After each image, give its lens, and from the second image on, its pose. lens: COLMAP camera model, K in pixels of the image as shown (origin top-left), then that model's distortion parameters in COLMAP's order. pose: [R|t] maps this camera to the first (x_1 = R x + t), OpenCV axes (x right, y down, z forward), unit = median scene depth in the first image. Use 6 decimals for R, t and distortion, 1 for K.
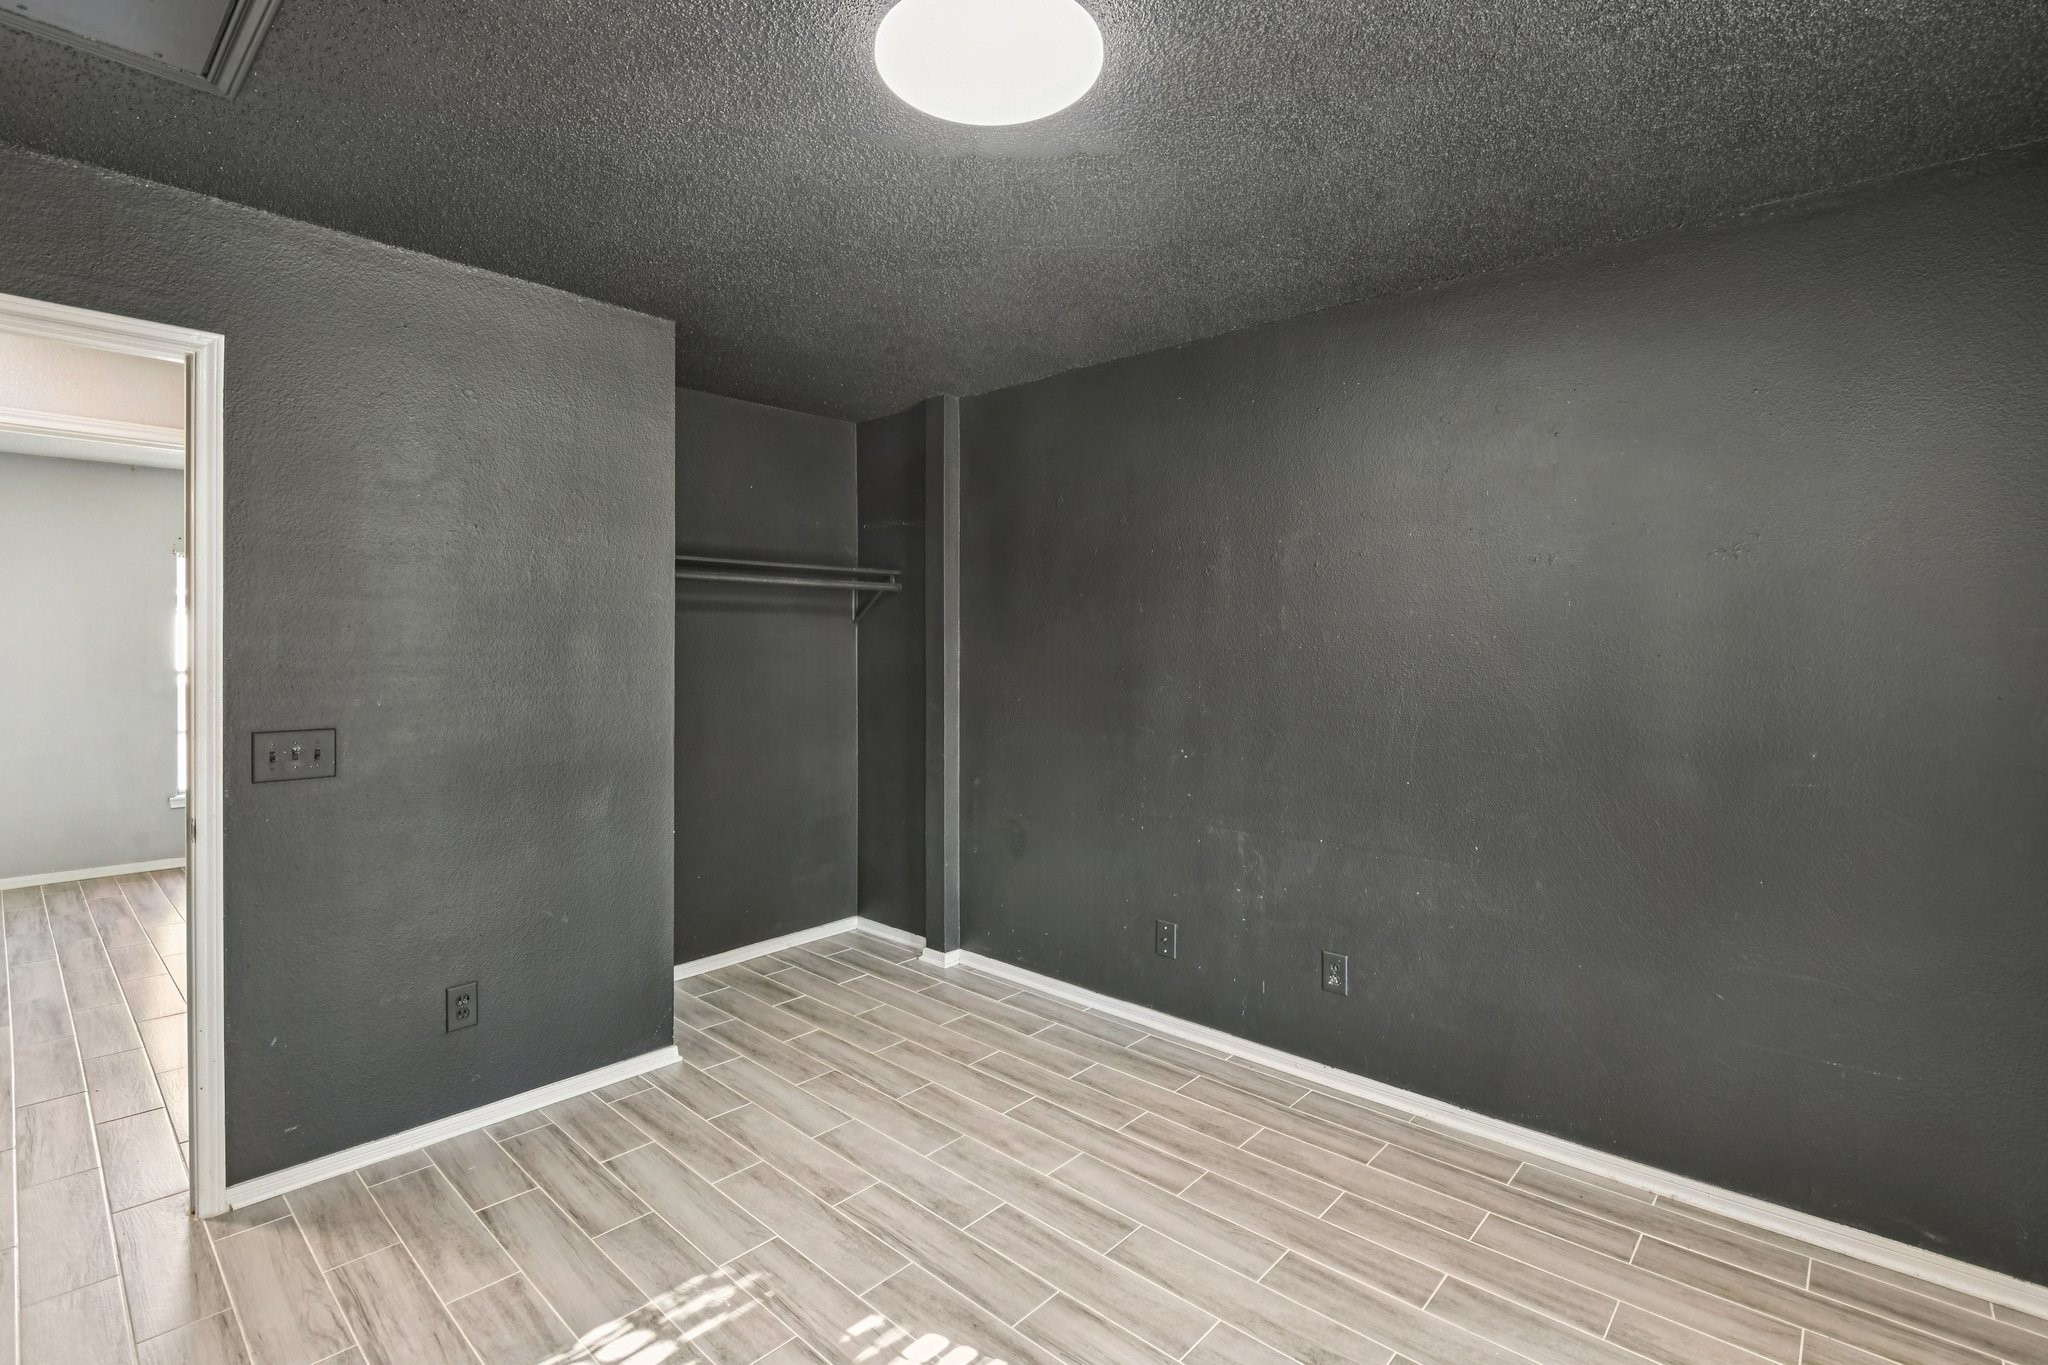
lens RADIAL K [[936.7, 0, 1026.4], [0, 936.7, 667.3], [0, 0, 1]] dist [-0.008056, -0.002667]
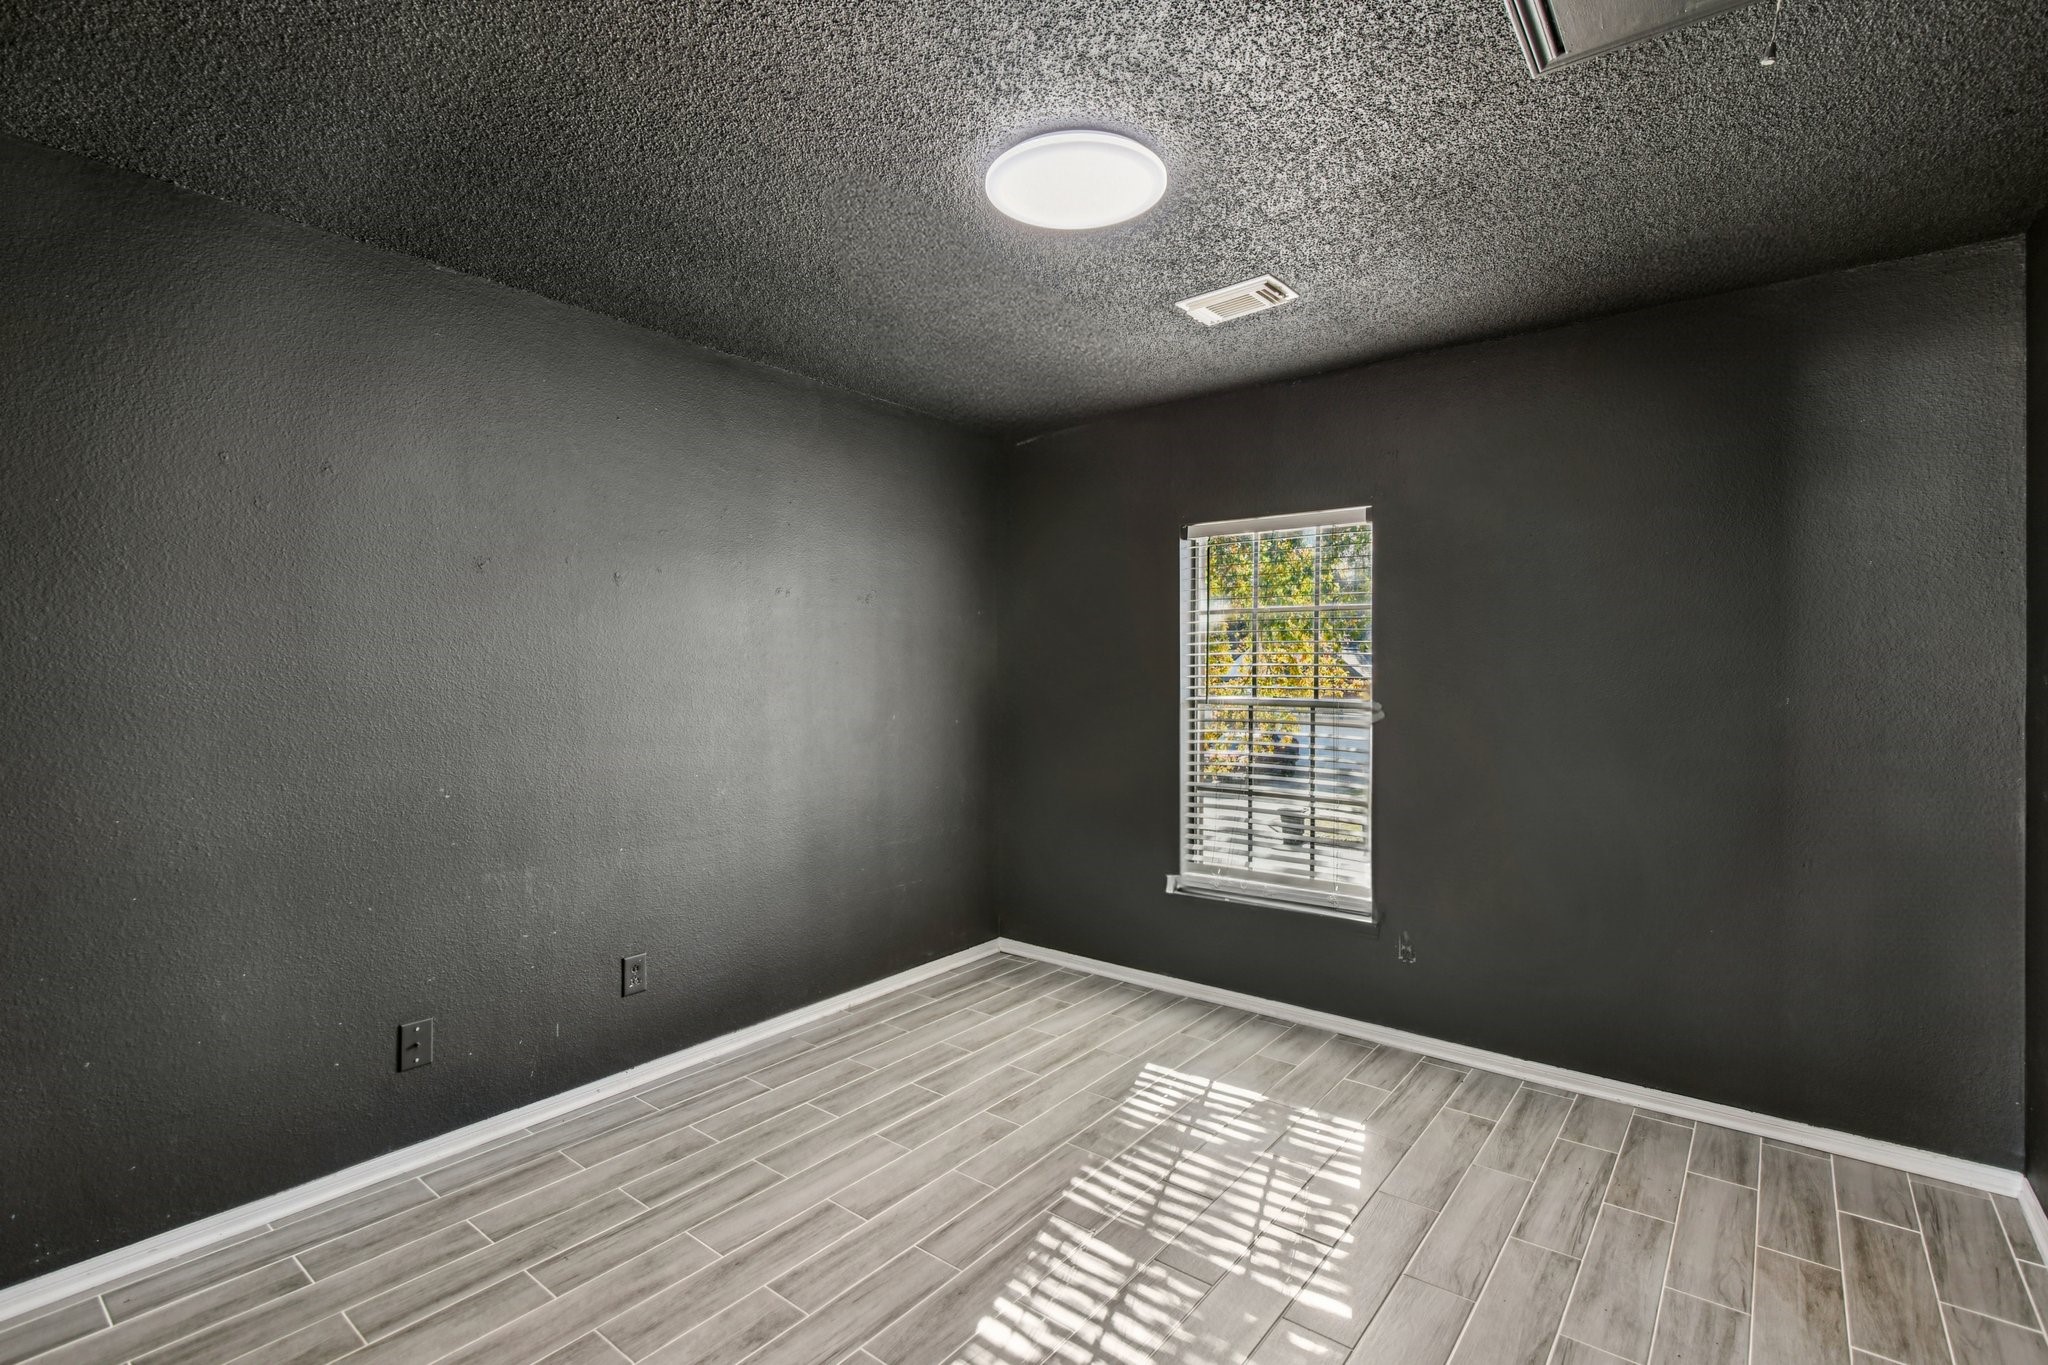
lens RADIAL K [[936.7, 0, 1027.9], [0, 936.7, 681.2], [0, 0, 1]] dist [-0.008056, -0.002667]
pose [[-0.060884, -0.024604, 0.997842, -0.813445], [0.026656, 0.999300, 0.026267, -0.010024], [-0.997789, 0.028198, -0.060186, 0.715937]]
